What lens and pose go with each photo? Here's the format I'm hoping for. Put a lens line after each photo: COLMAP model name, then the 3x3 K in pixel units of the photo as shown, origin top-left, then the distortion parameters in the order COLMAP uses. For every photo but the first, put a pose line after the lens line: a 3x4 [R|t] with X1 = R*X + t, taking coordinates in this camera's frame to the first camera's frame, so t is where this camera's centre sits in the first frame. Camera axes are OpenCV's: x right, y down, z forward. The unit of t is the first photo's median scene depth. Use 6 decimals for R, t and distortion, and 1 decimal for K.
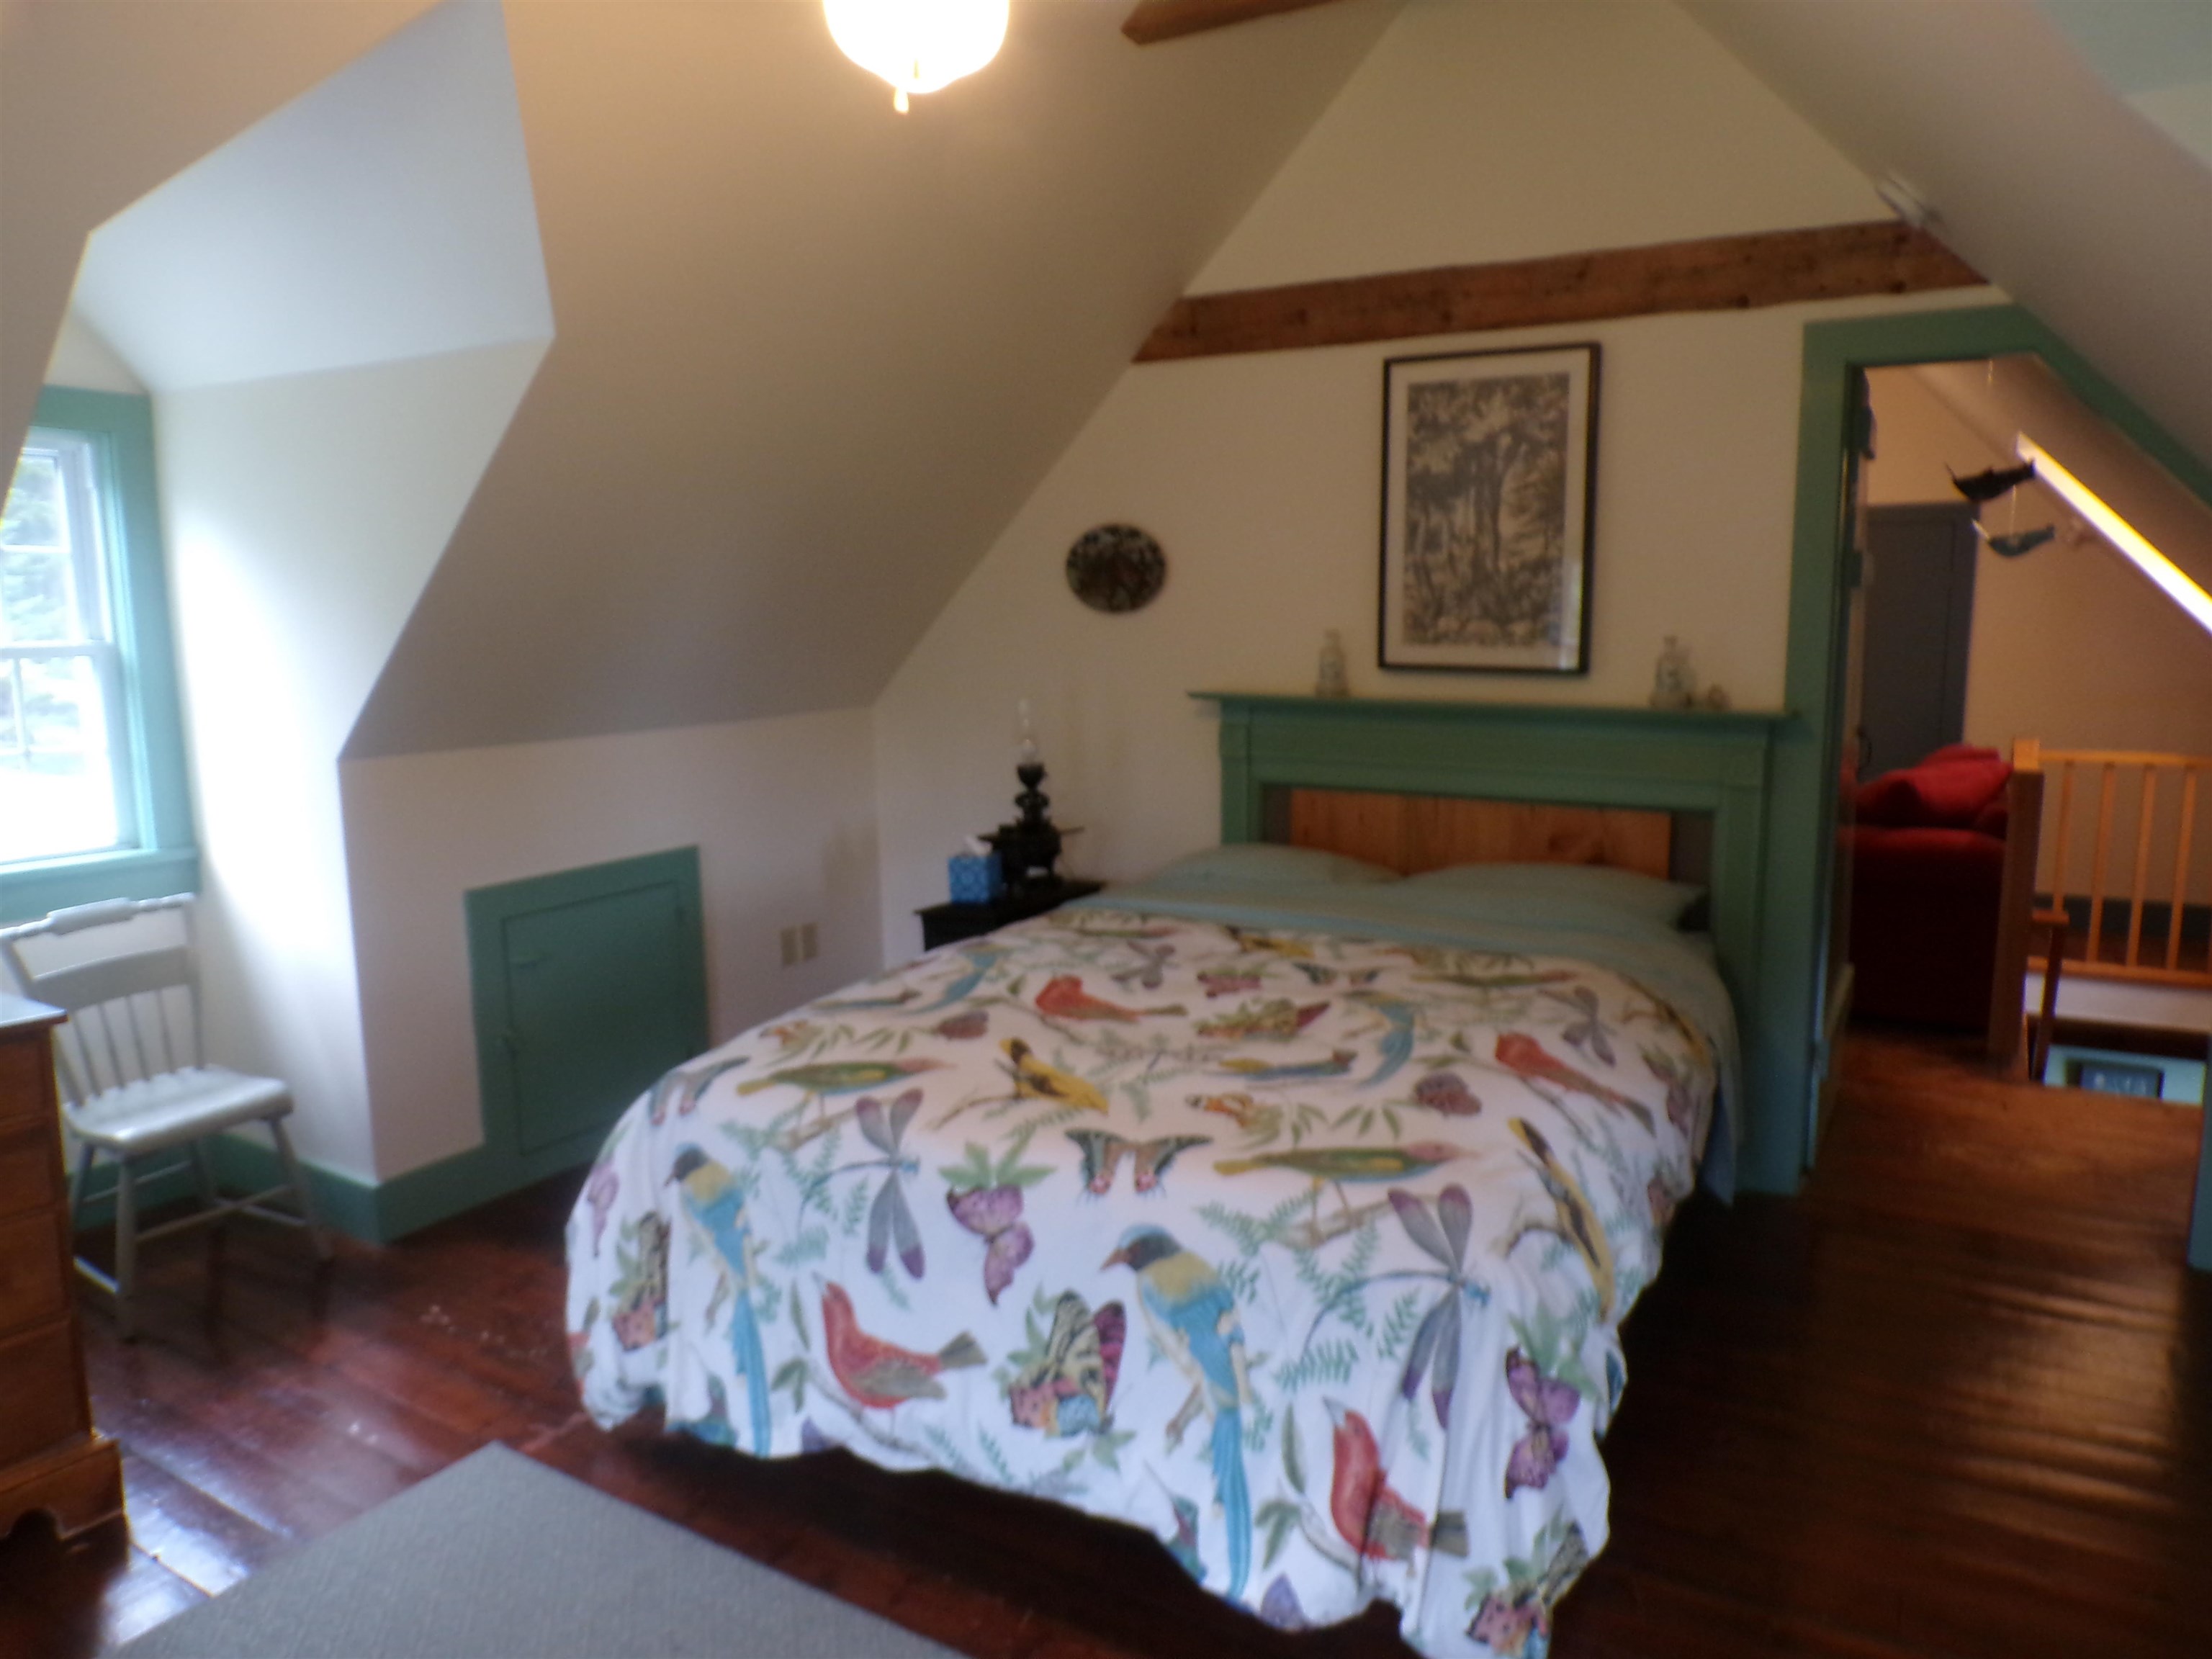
lens RADIAL K [[1491.4, 0, 1105.1], [0, 1491.4, 830.6], [0, 0, 1]] dist [-0.034120, 0.002017]
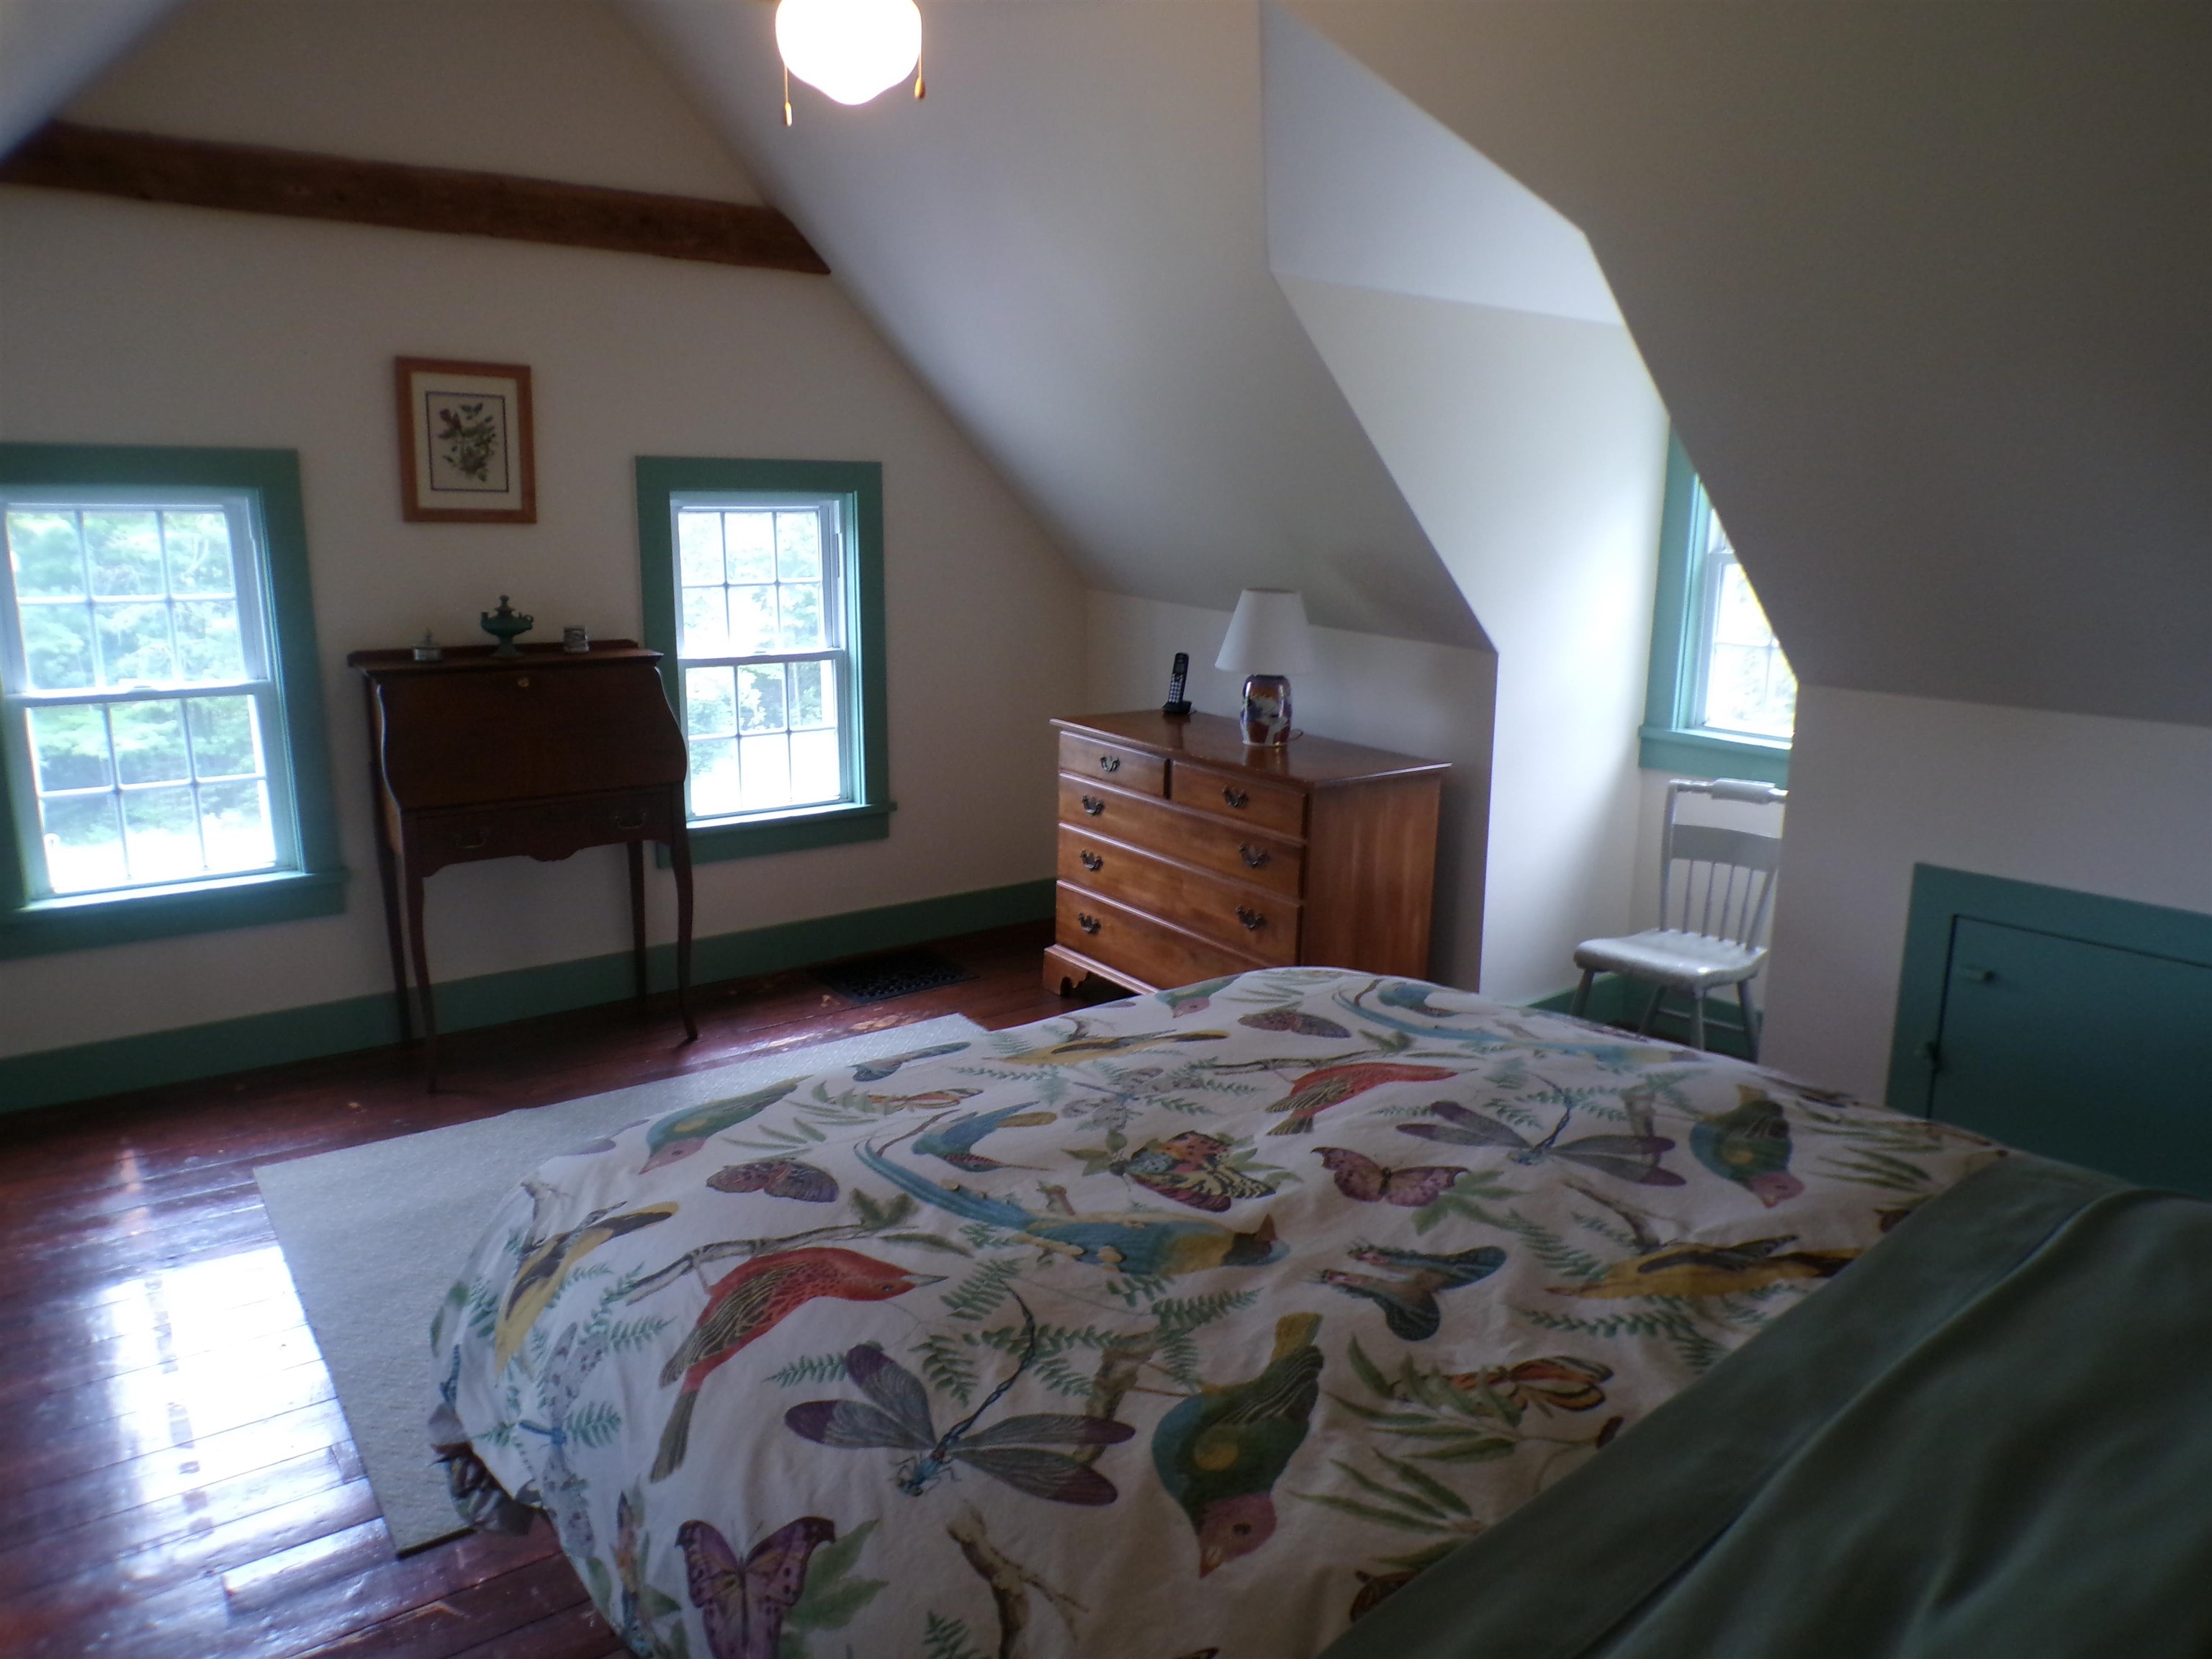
lens RADIAL K [[1491.4, 0, 1103.5], [0, 1491.4, 831.7], [0, 0, 1]] dist [-0.034120, 0.002017]
pose [[-0.385844, 0.191543, -0.902461, 0.699420], [-0.141824, 0.954266, 0.263175, -0.182955], [0.911598, 0.229536, -0.341033, 1.180714]]
